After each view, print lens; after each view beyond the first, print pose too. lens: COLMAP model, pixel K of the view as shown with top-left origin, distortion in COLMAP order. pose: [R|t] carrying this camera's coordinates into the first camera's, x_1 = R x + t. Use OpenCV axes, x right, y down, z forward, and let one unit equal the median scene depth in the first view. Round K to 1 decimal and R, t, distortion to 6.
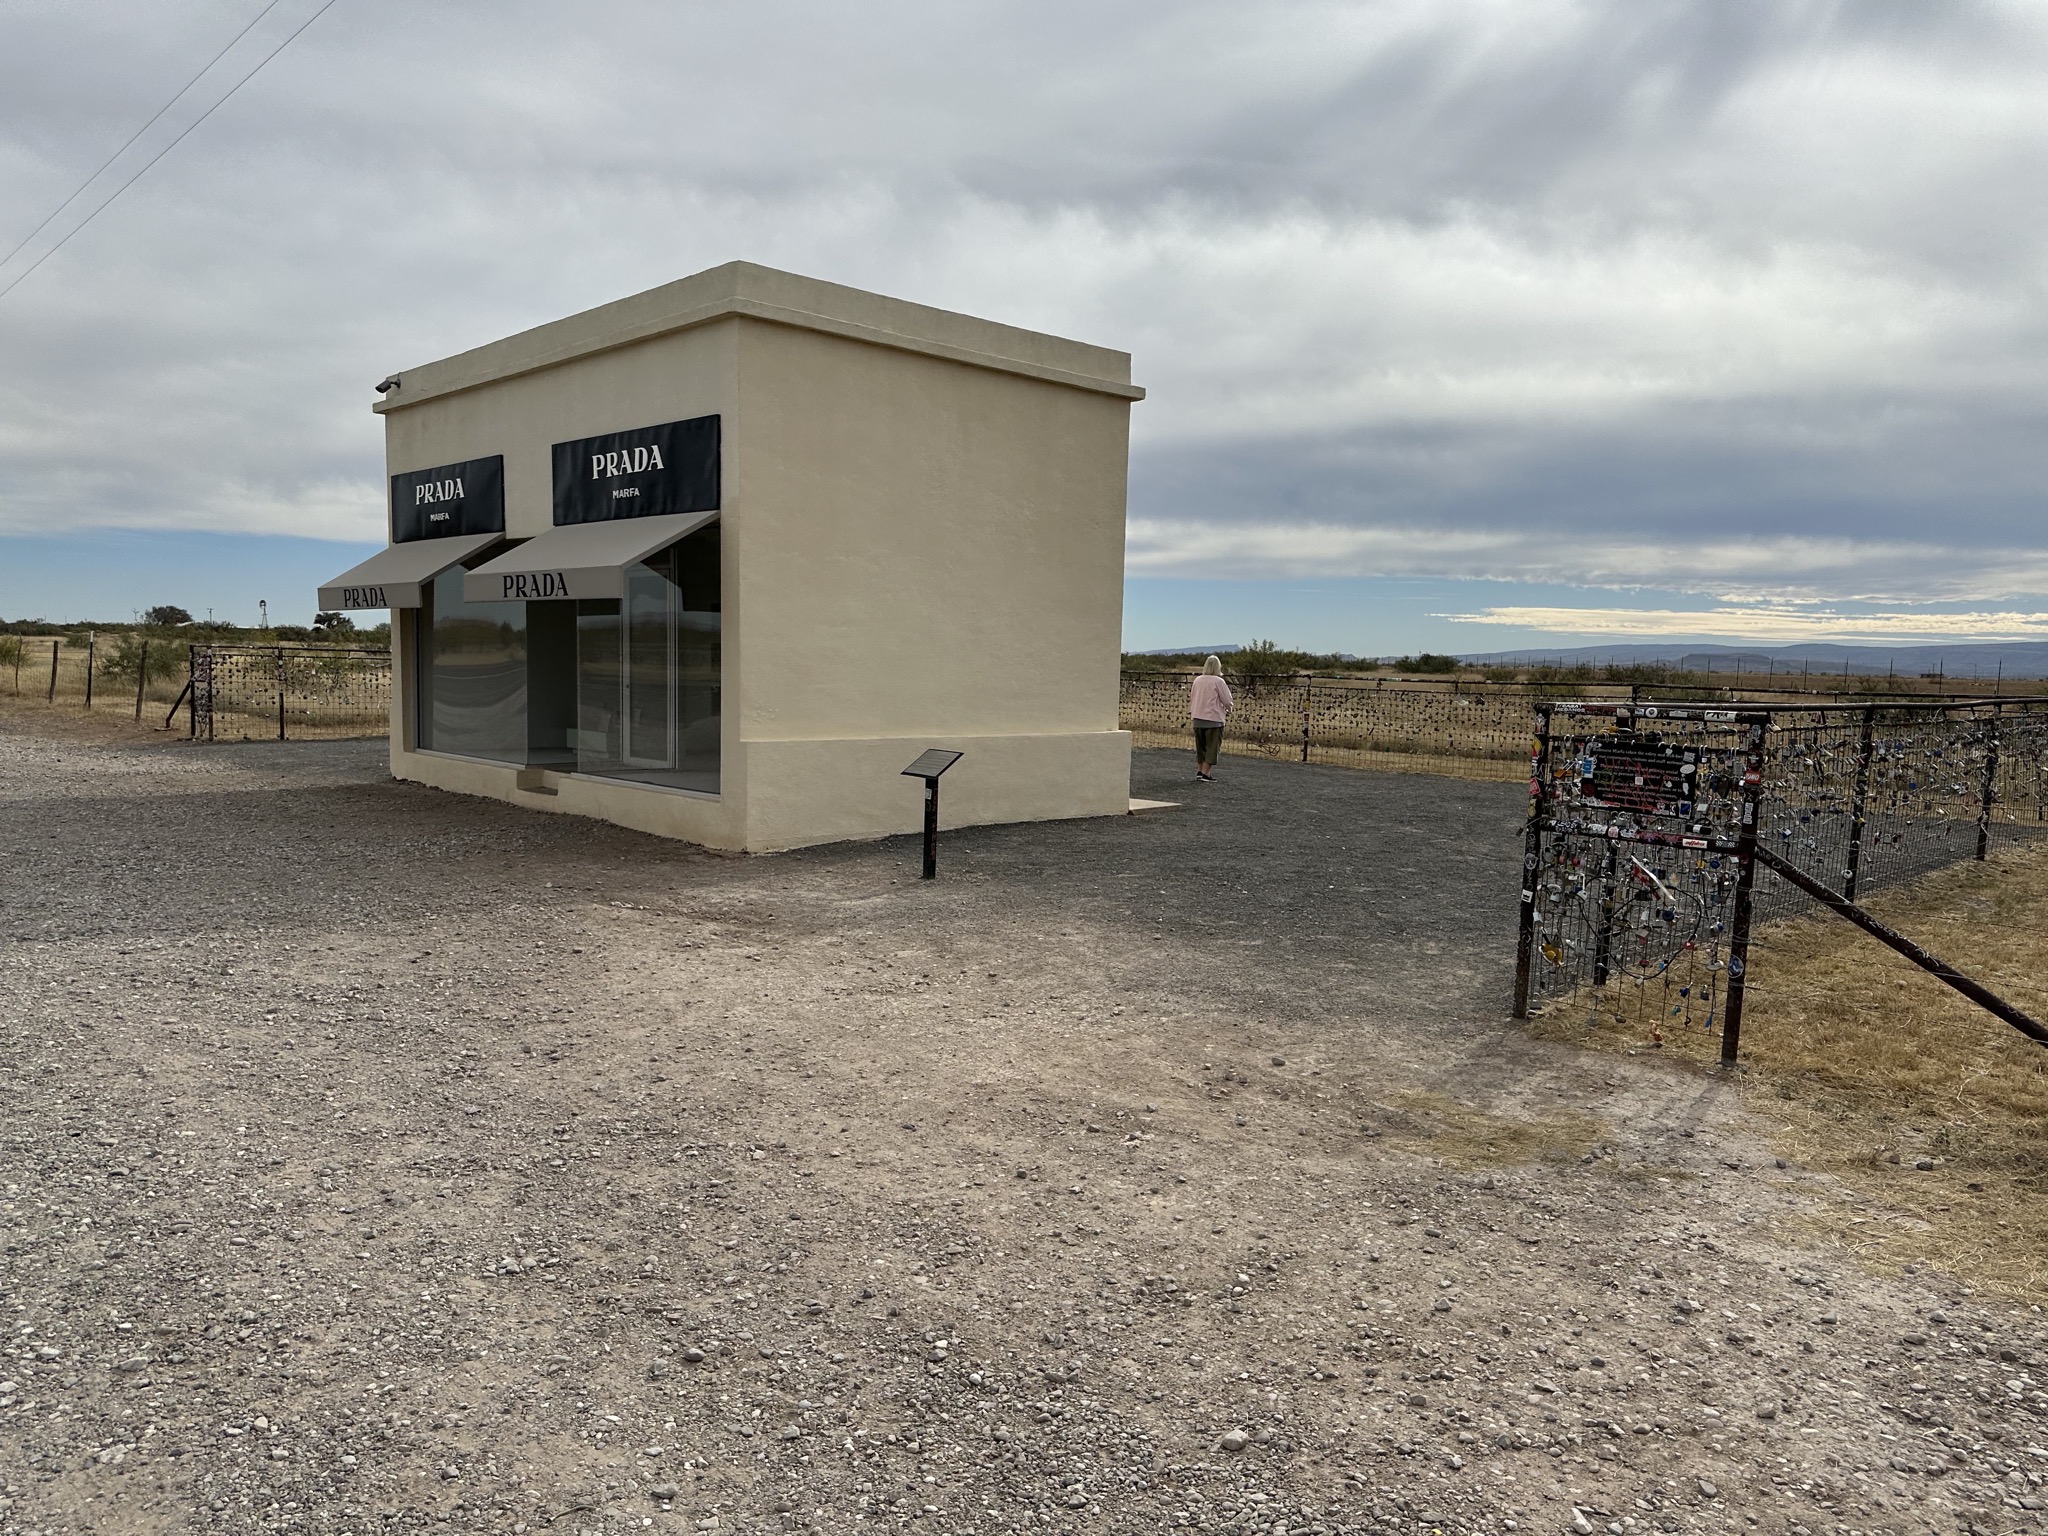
lens RADIAL K [[1413.9, 0, 1024.0], [0, 1413.9, 768.0], [0, 0, 1]] dist [0.000680, -0.000670]
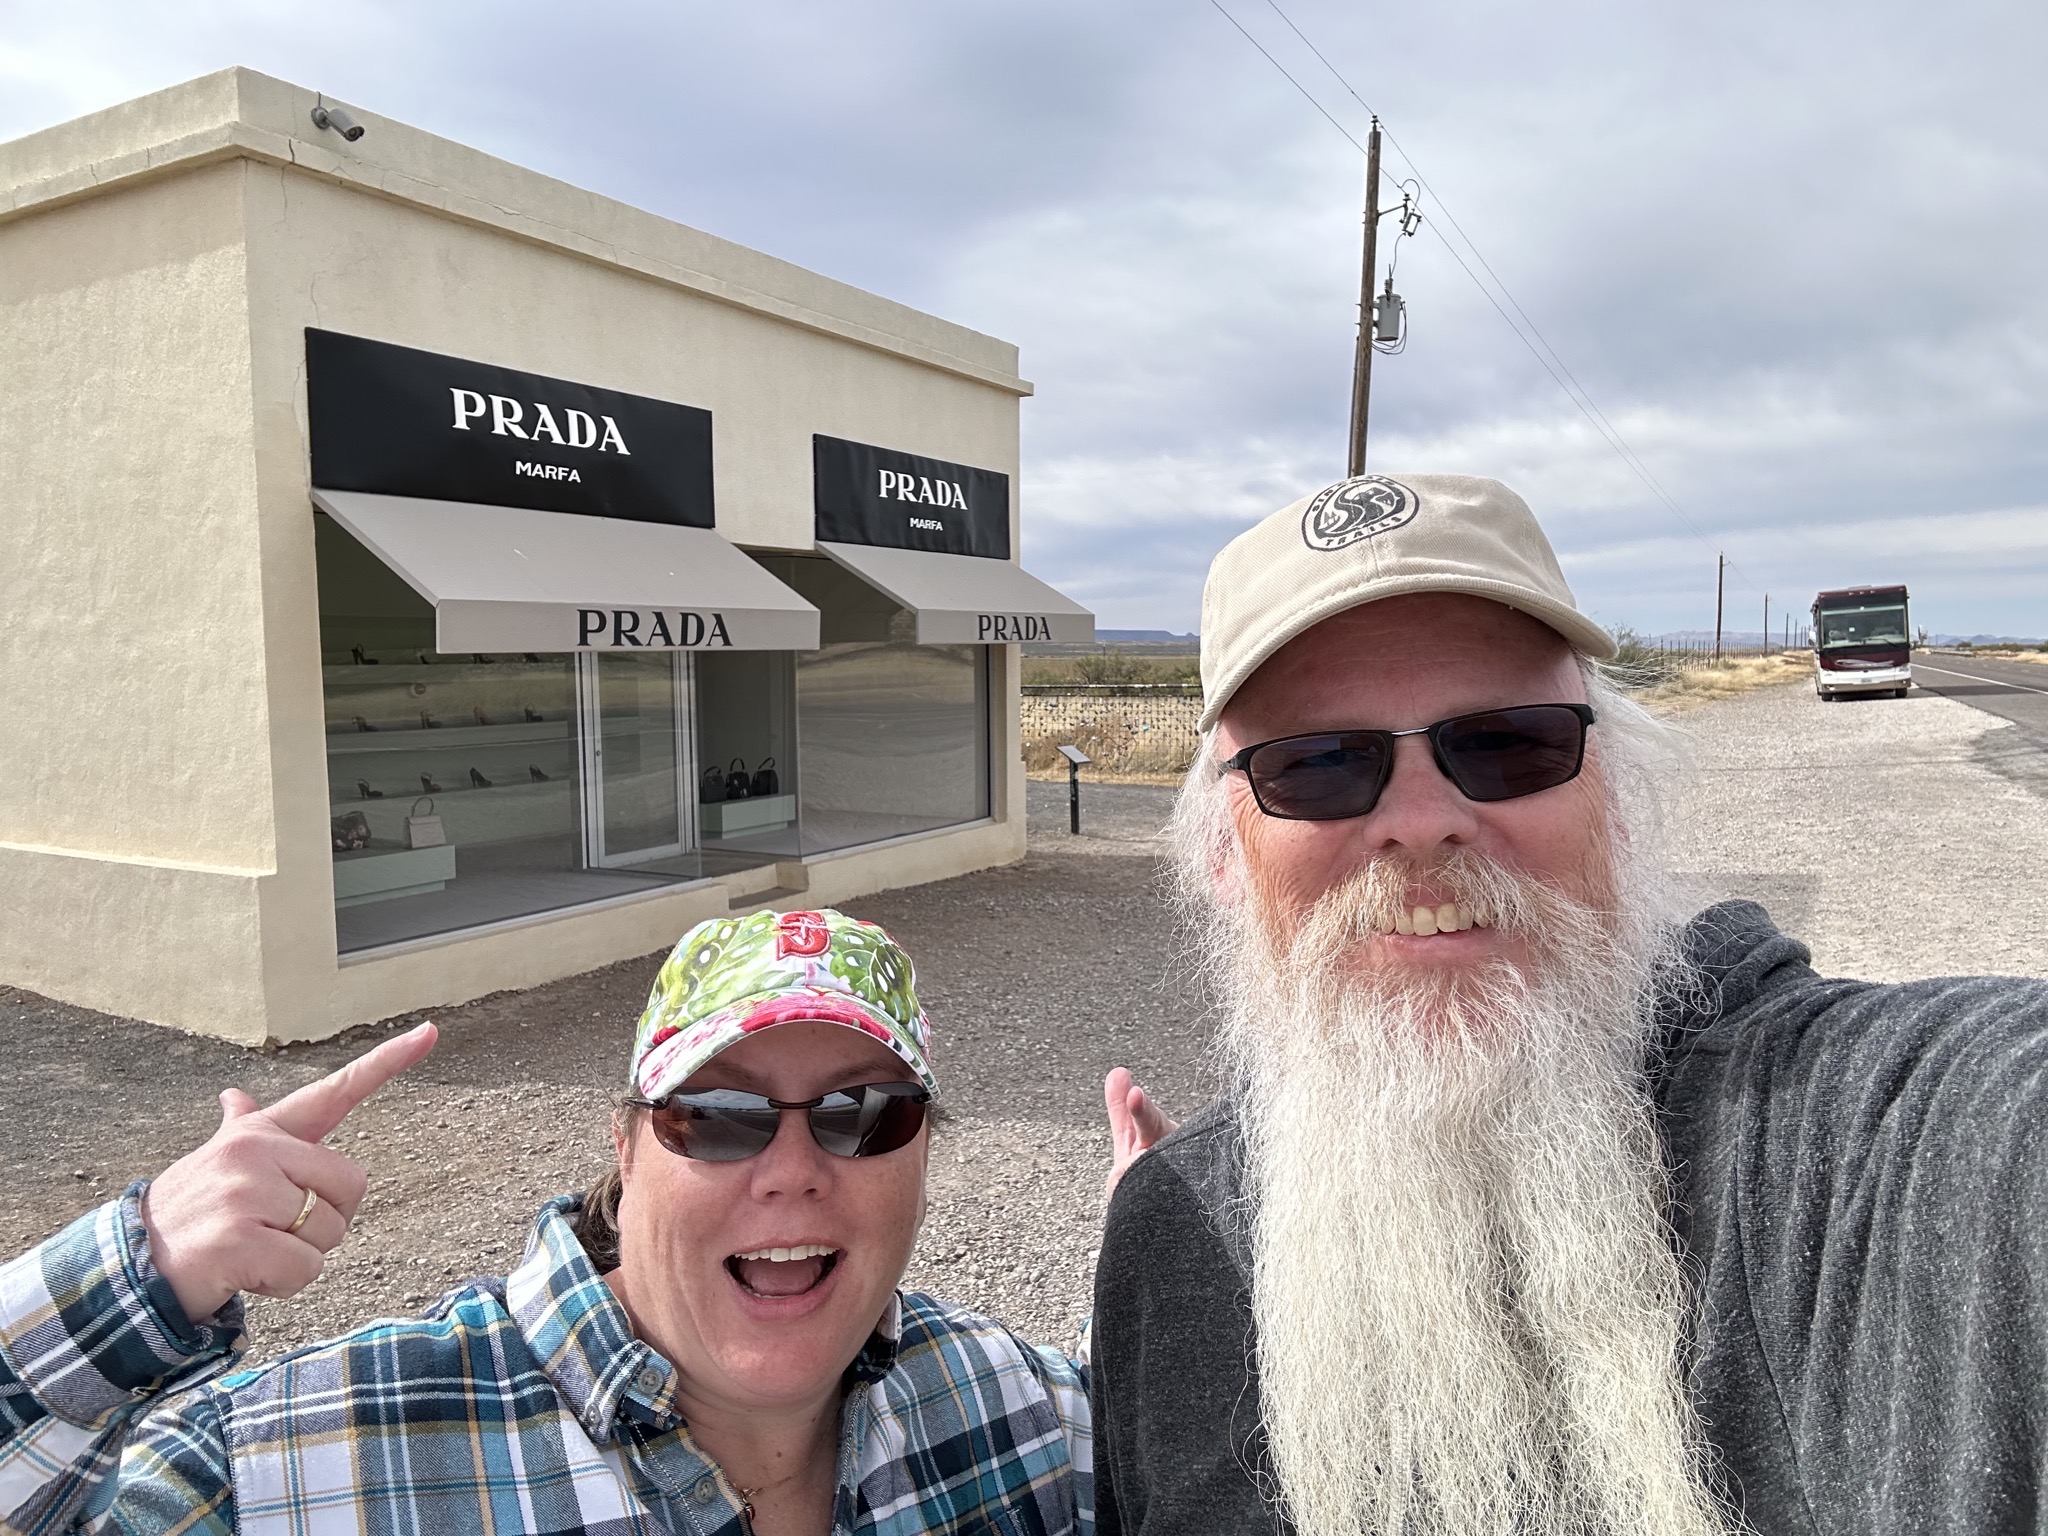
lens RADIAL K [[1413.9, 0, 1024.0], [0, 1413.9, 768.0], [0, 0, 1]] dist [0.000680, -0.000670]
pose [[-0.289732, -0.073910, 0.954250, -1.163229], [0.113428, 0.987336, 0.110912, -0.130238], [-0.950363, 0.140374, -0.277680, 1.192093]]
